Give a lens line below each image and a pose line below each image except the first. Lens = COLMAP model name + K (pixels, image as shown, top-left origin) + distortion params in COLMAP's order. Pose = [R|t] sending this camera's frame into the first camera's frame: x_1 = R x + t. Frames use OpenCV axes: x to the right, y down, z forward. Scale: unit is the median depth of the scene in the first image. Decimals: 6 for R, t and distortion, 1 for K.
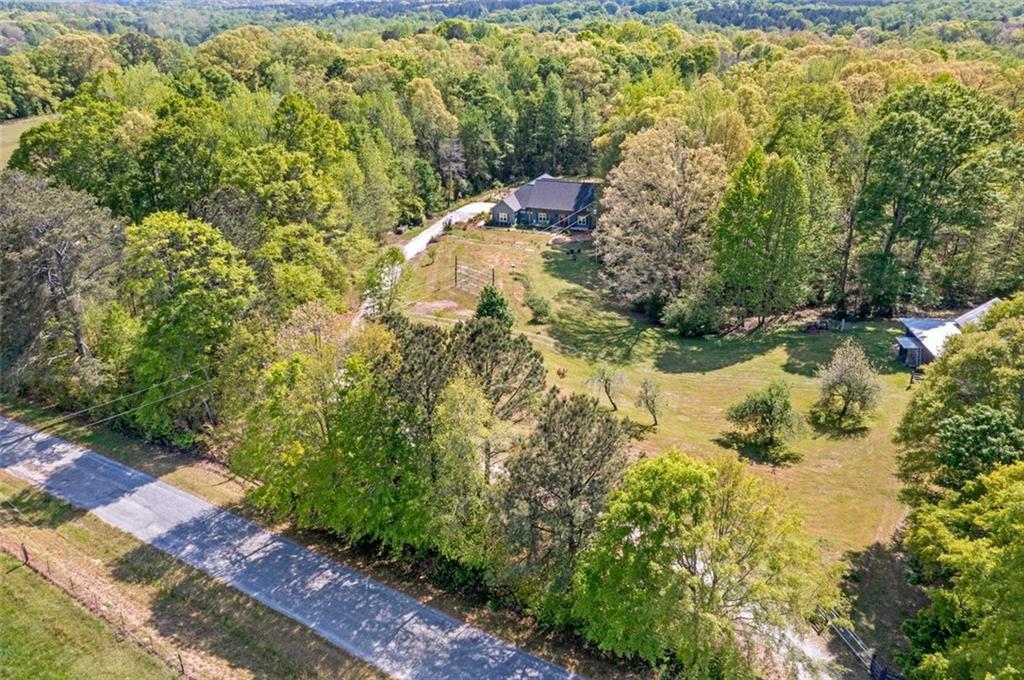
lens RADIAL K [[846.0, 0, 512.0], [0, 846.0, 340.0], [0, 0, 1]] dist [0.001475, 0.003488]
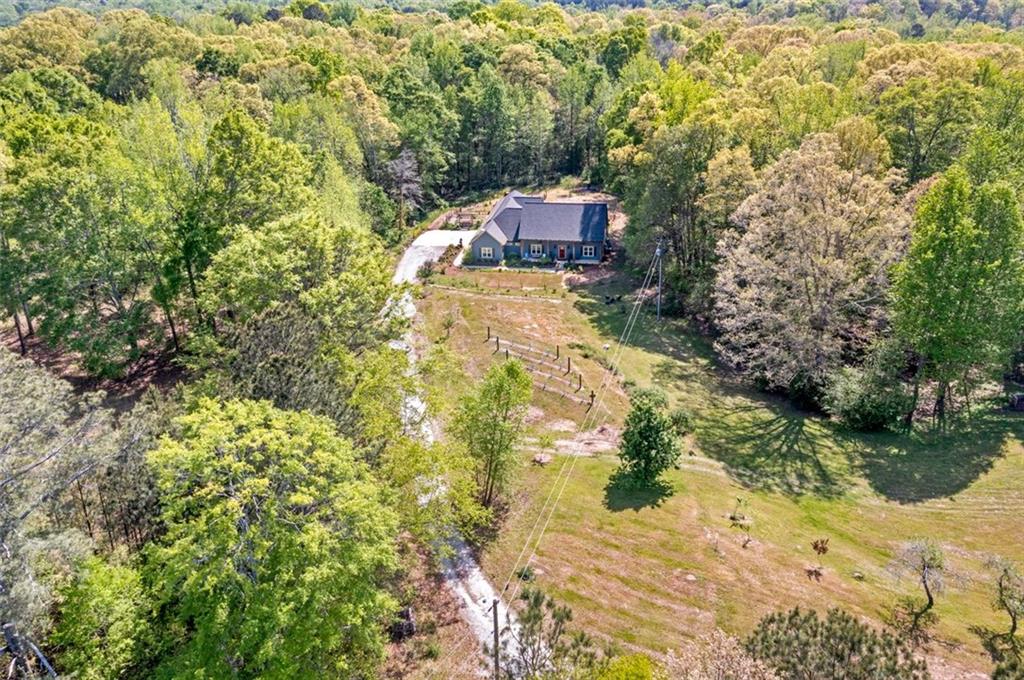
lens RADIAL K [[846.0, 0, 512.0], [0, 846.0, 340.0], [0, 0, 1]] dist [0.001475, 0.003488]
pose [[0.973193, -0.090557, 0.211410, -0.162070], [0.085789, 0.995811, 0.031637, -0.087702], [-0.213389, -0.012652, 0.976885, 0.227730]]
